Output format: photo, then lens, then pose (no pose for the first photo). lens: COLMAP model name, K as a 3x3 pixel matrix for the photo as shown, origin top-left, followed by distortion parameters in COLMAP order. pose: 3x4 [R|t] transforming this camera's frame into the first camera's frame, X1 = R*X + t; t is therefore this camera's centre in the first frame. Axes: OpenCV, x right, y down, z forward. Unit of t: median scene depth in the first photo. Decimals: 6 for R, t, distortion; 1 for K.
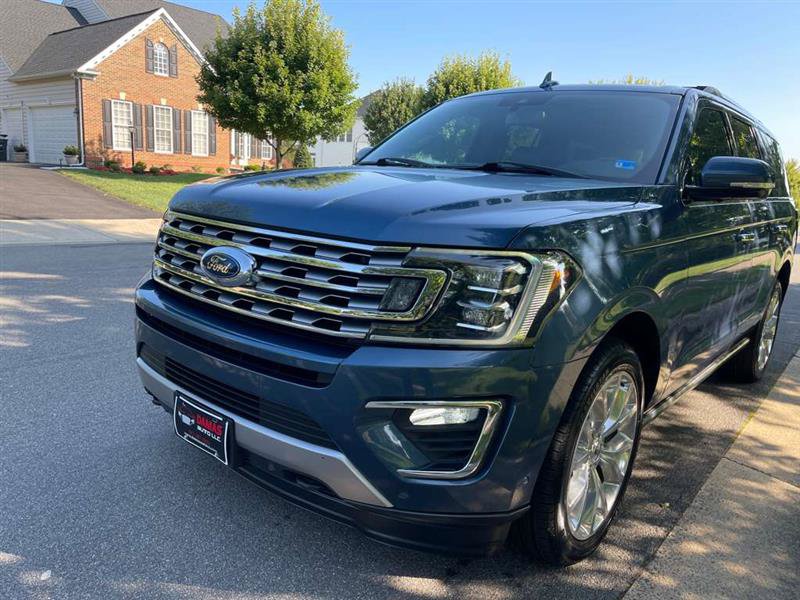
lens RADIAL K [[607.6, 0, 395.7], [0, 607.6, 293.2], [0, 0, 1]] dist [0.071398, -0.104401]
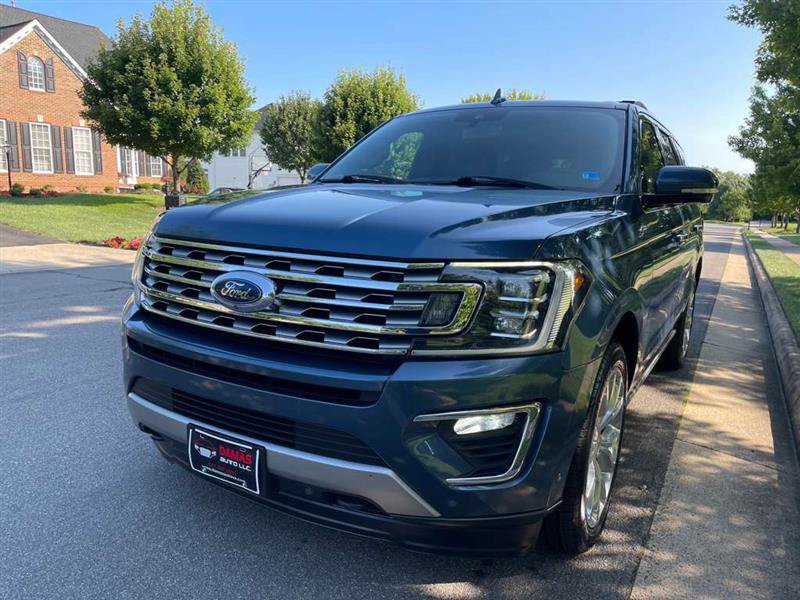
lens RADIAL K [[605.6, 0, 395.1], [0, 605.6, 303.6], [0, 0, 1]] dist [0.079853, -0.119324]
pose [[0.985011, -0.061201, 0.161267, -0.177026], [0.061645, 0.998096, 0.002251, -0.010788], [-0.161097, 0.007724, 0.986908, -0.001381]]
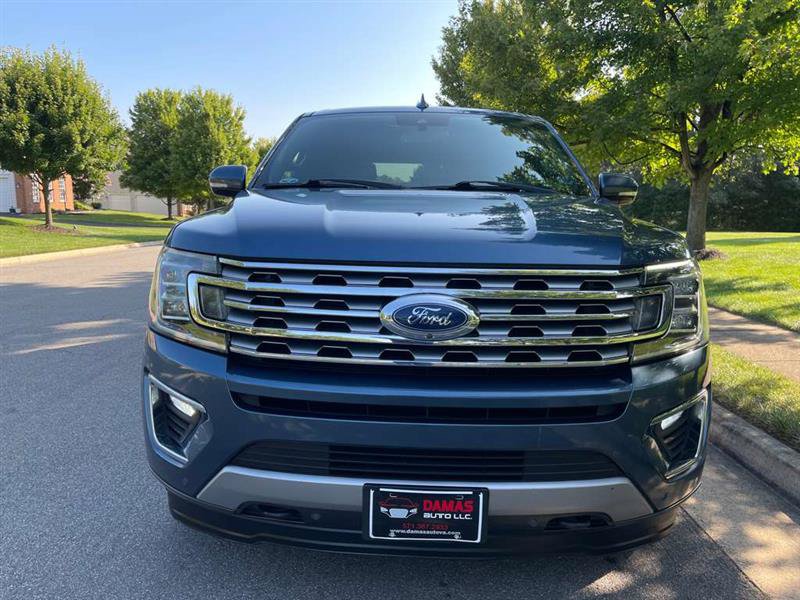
lens RADIAL K [[605.6, 0, 395.1], [0, 605.6, 303.6], [0, 0, 1]] dist [0.079853, -0.119324]
pose [[0.771699, -0.155212, 0.616758, -0.753851], [0.152217, 0.986653, 0.057843, -0.107868], [-0.617504, 0.049244, 0.785025, 0.334544]]
